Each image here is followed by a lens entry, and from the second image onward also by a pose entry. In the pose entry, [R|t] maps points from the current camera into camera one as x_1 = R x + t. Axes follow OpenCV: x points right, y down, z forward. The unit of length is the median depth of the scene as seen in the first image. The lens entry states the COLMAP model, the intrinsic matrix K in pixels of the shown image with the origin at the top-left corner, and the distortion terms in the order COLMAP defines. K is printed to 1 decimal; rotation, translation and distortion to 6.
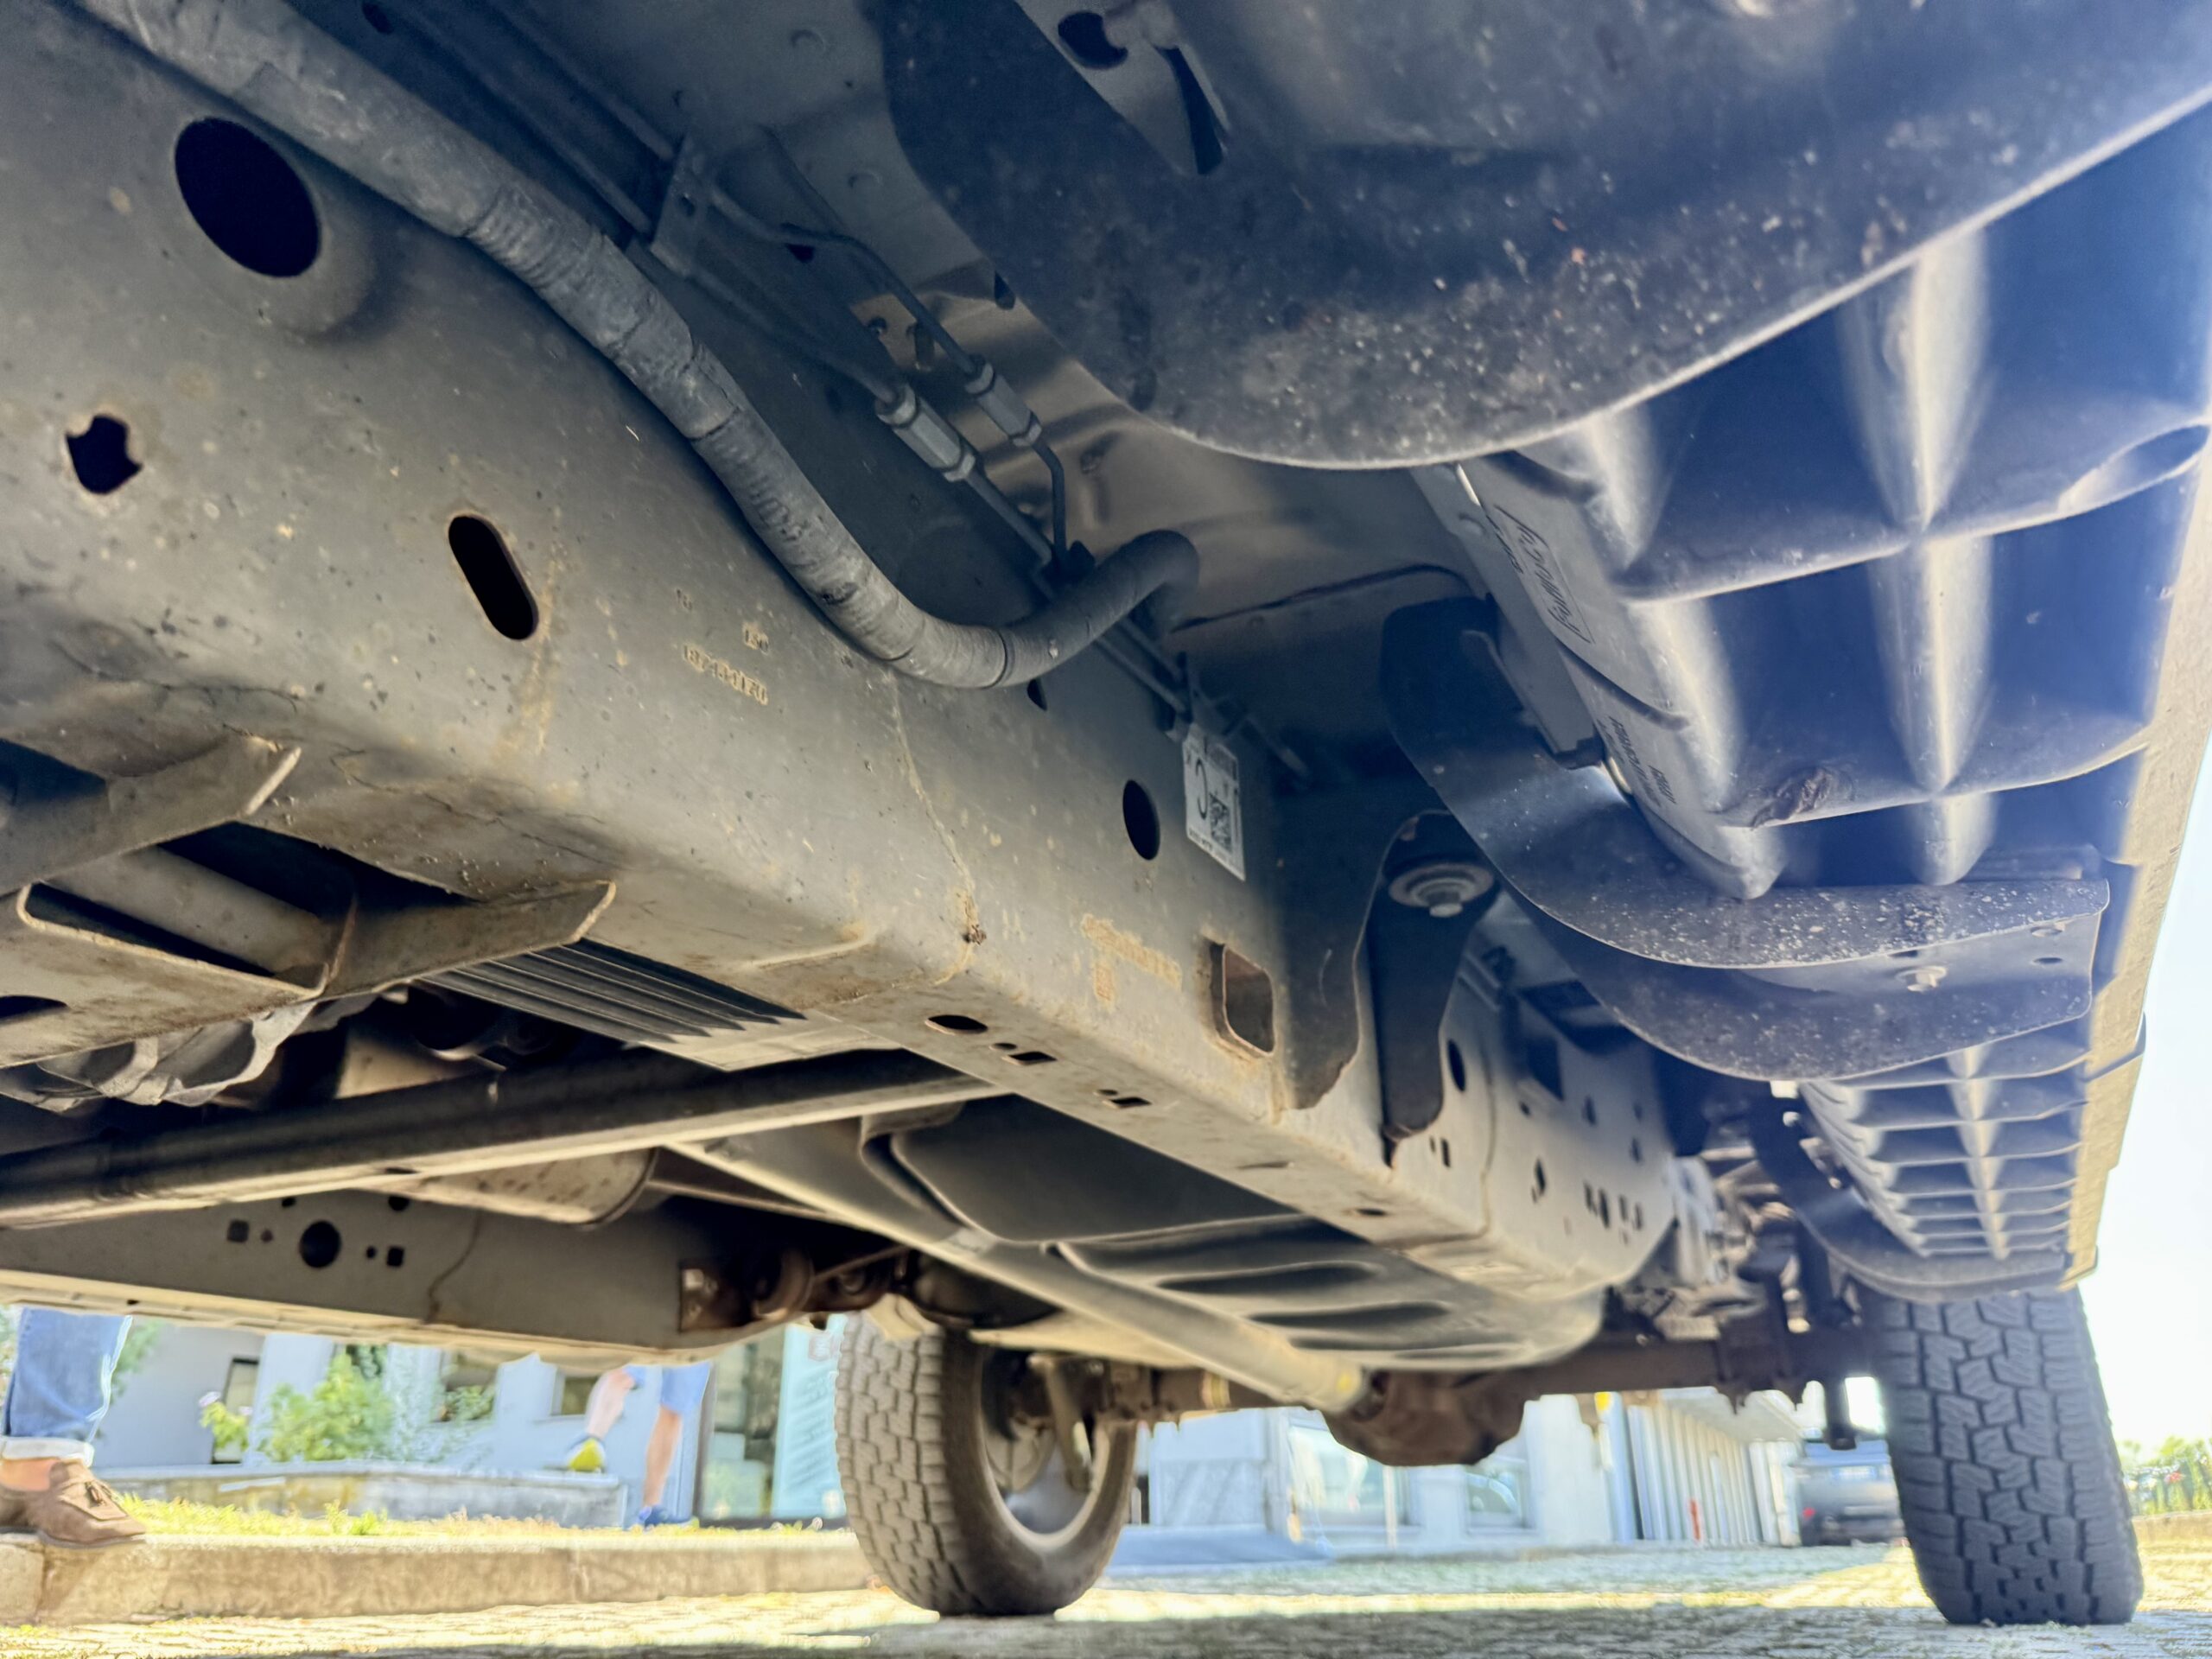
lens RADIAL K [[1572.3, 0, 1111.6], [0, 1572.3, 816.8], [0, 0, 1]] dist [0.010826, -0.027804]
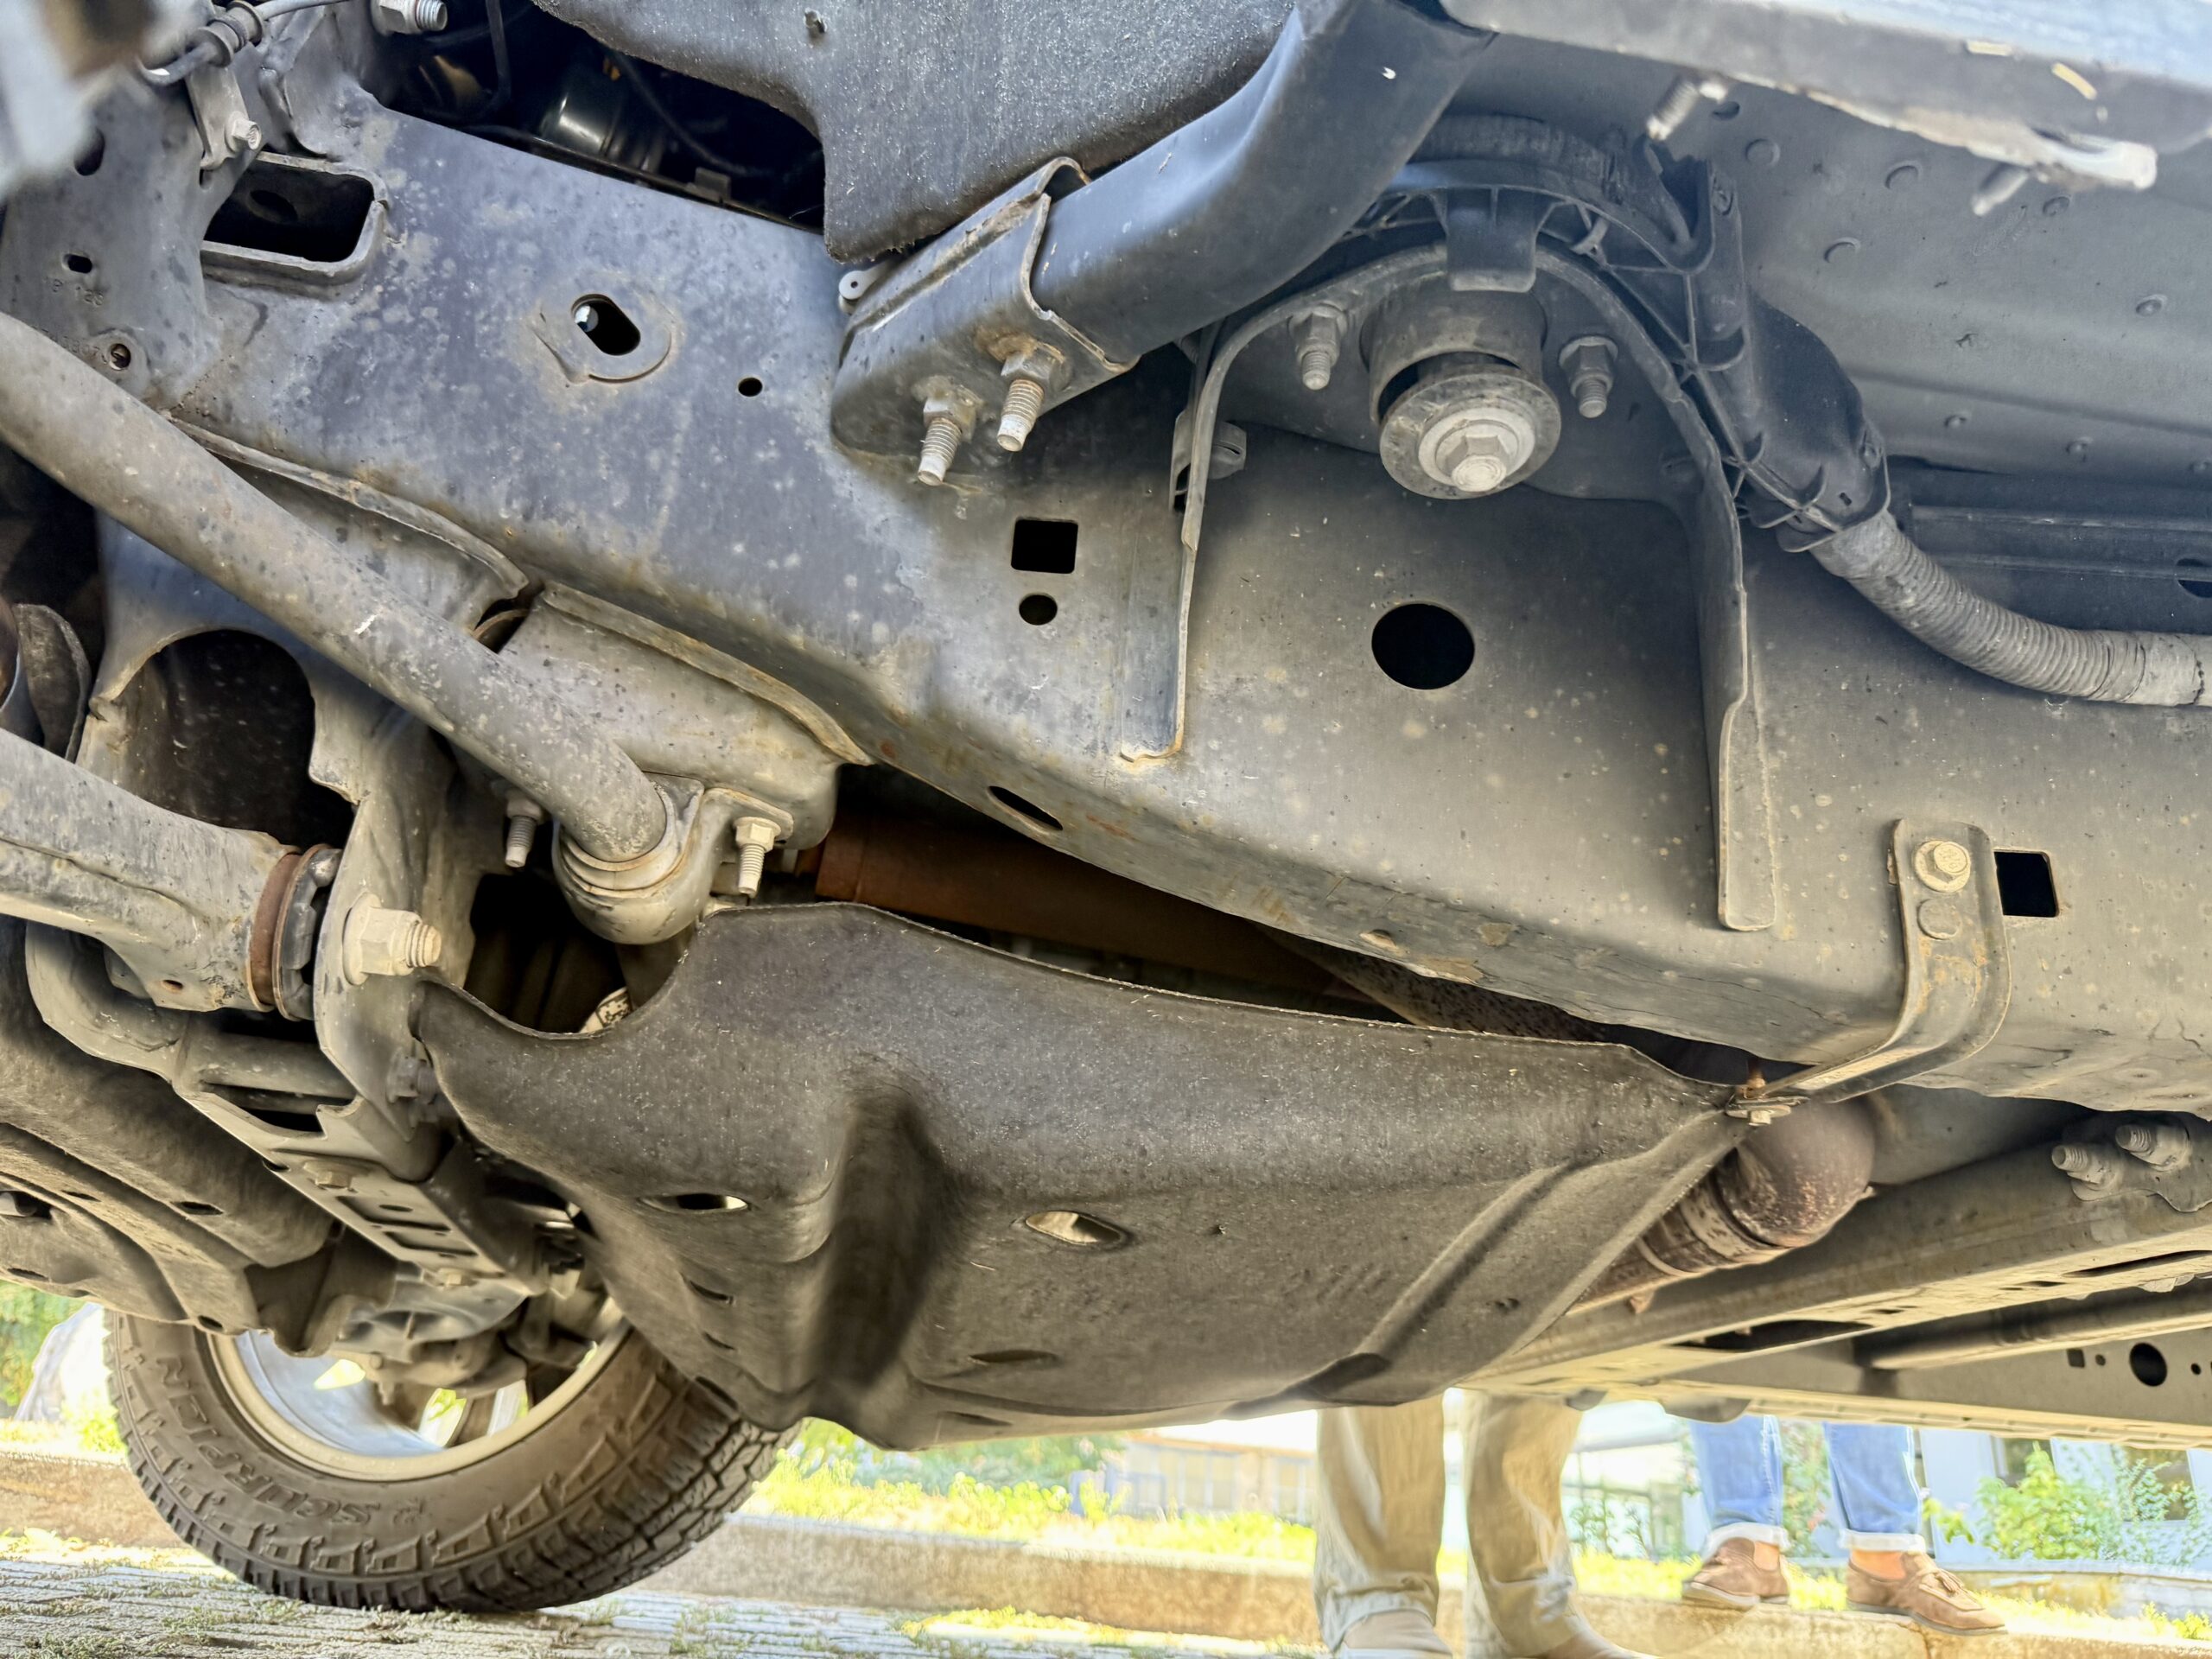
lens RADIAL K [[1560.7, 0, 1106.0], [0, 1560.7, 829.5], [0, 0, 1]] dist [0.000622, -0.023624]
pose [[0.610677, -0.287995, -0.737653, -0.031490], [0.252299, 0.953738, -0.163489, -0.073025], [0.750612, -0.086270, 0.655087, -0.179079]]
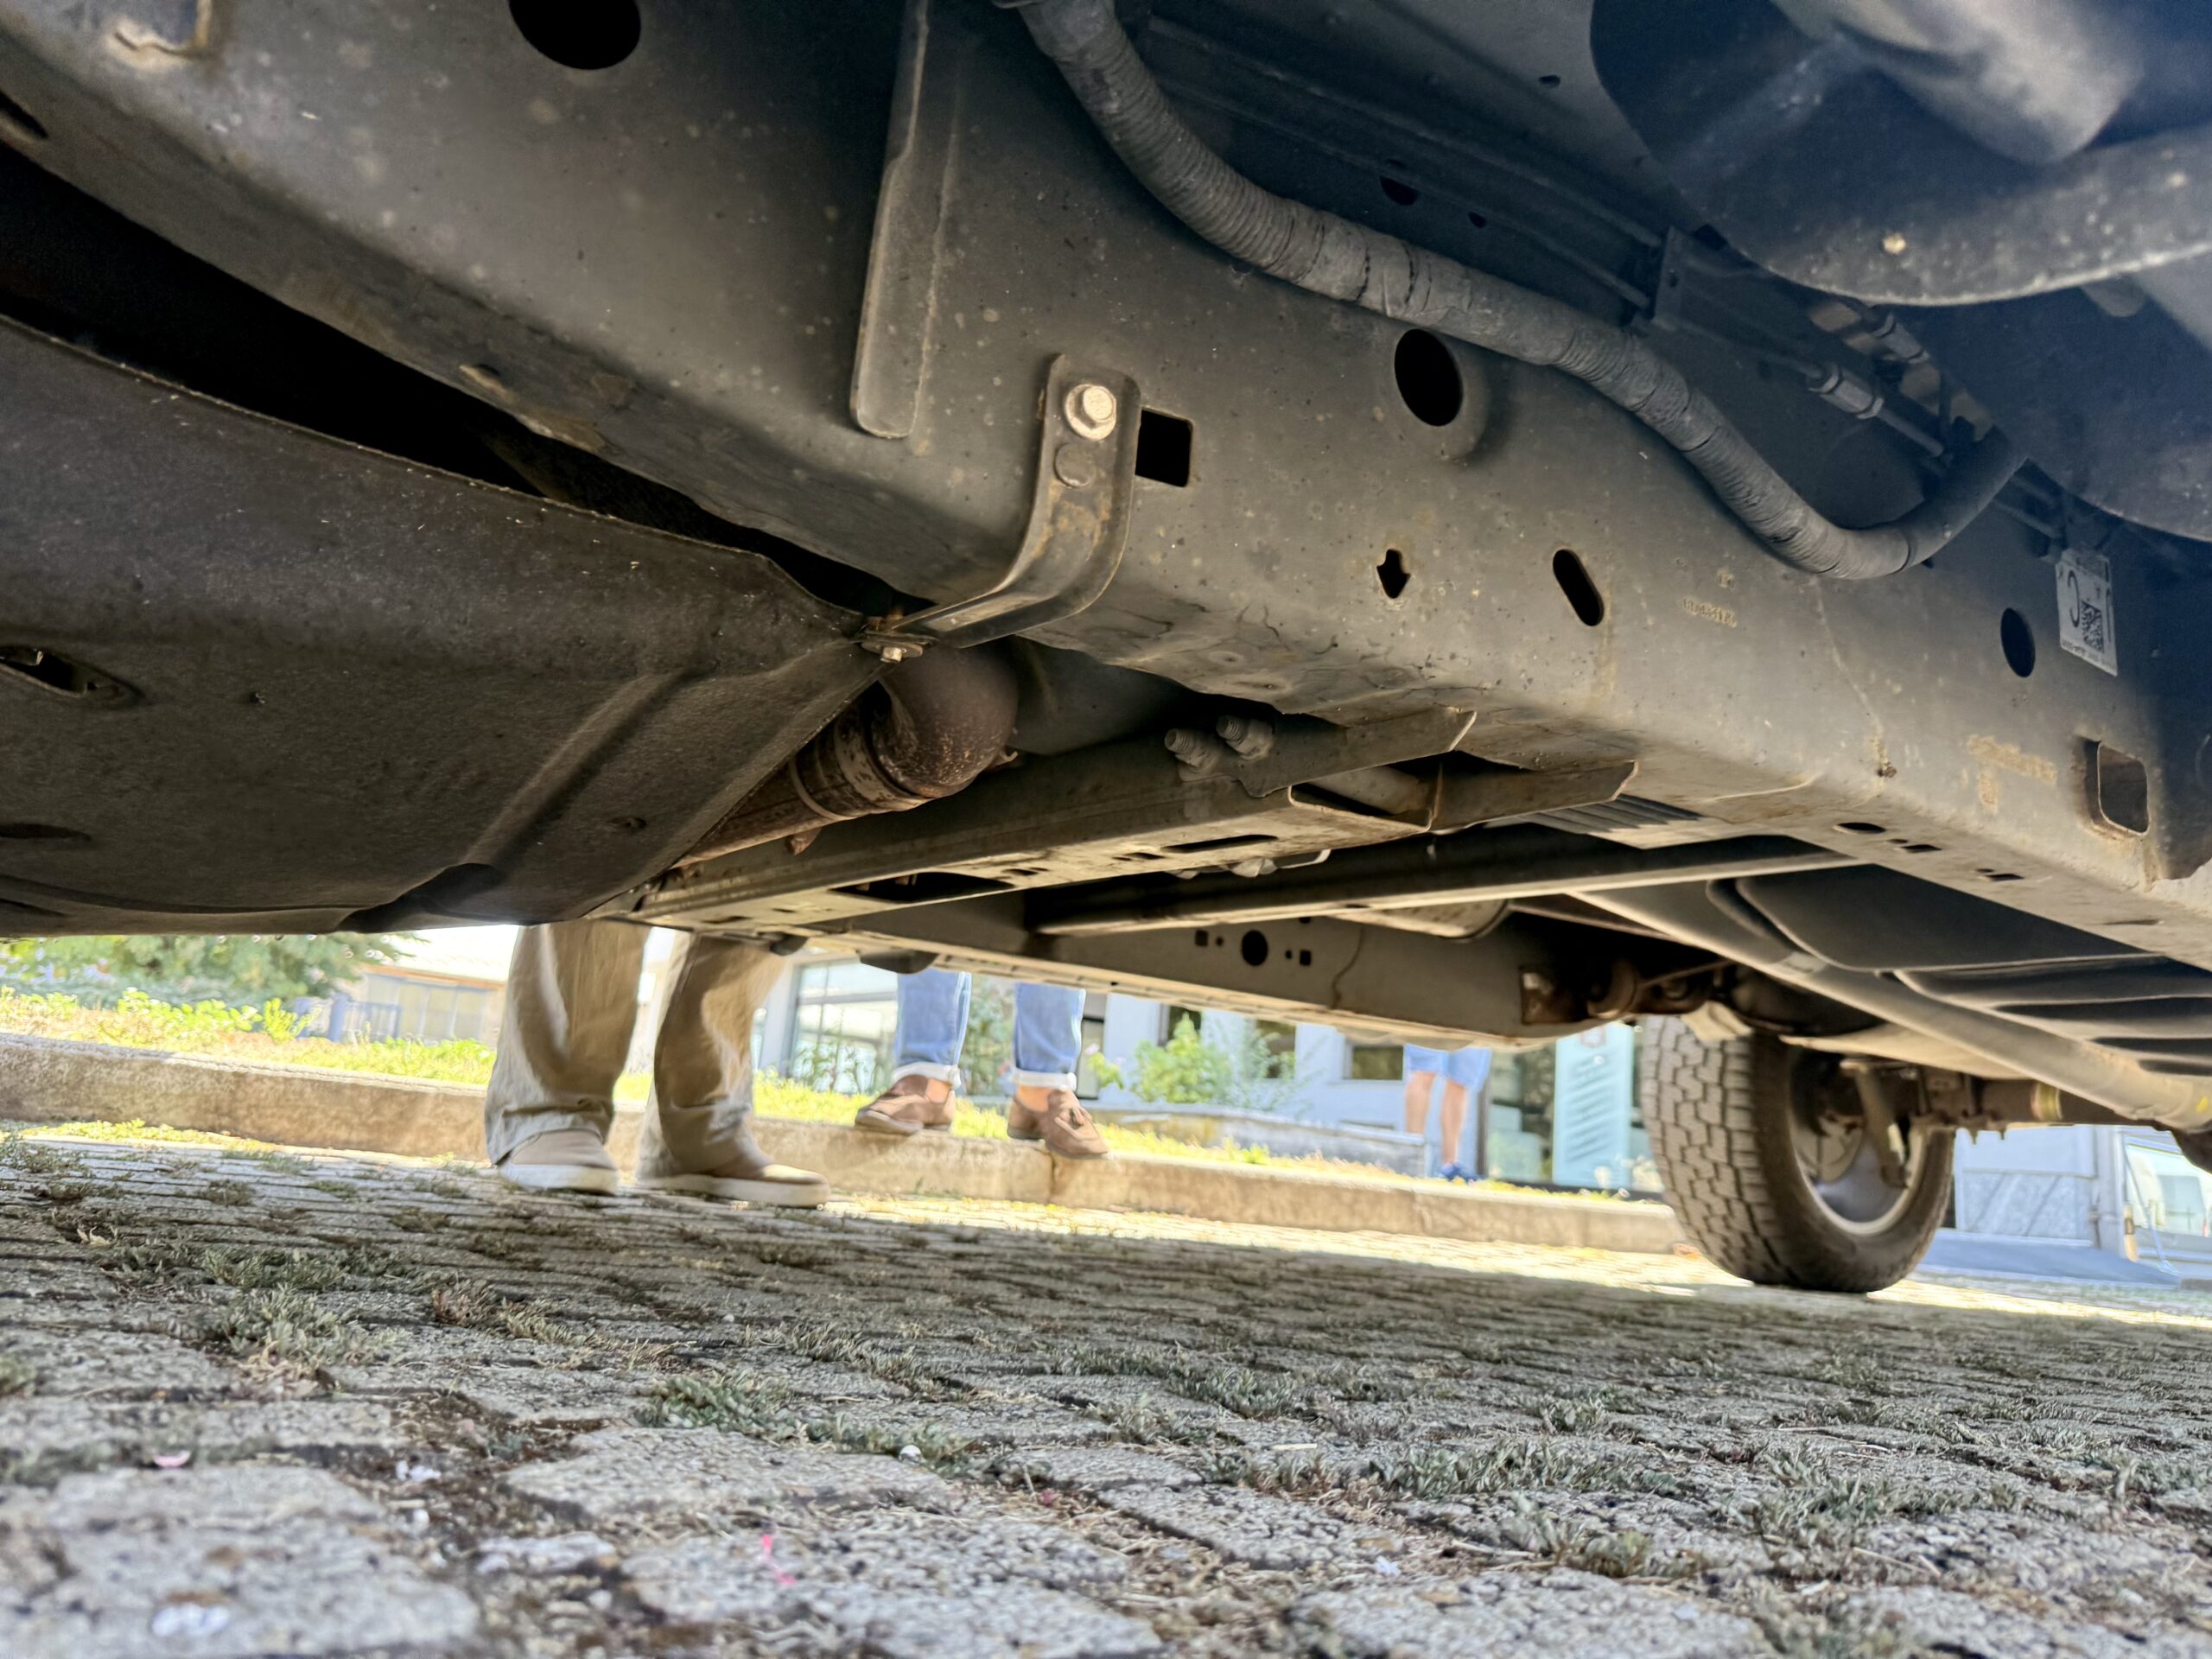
lens RADIAL K [[1572.3, 0, 1111.6], [0, 1572.3, 816.8], [0, 0, 1]] dist [0.010826, -0.027804]
pose [[0.894266, -0.007077, -0.447479, -0.023751], [0.092617, 0.981156, 0.169573, -0.050928], [0.437847, -0.193088, 0.878070, -0.131815]]
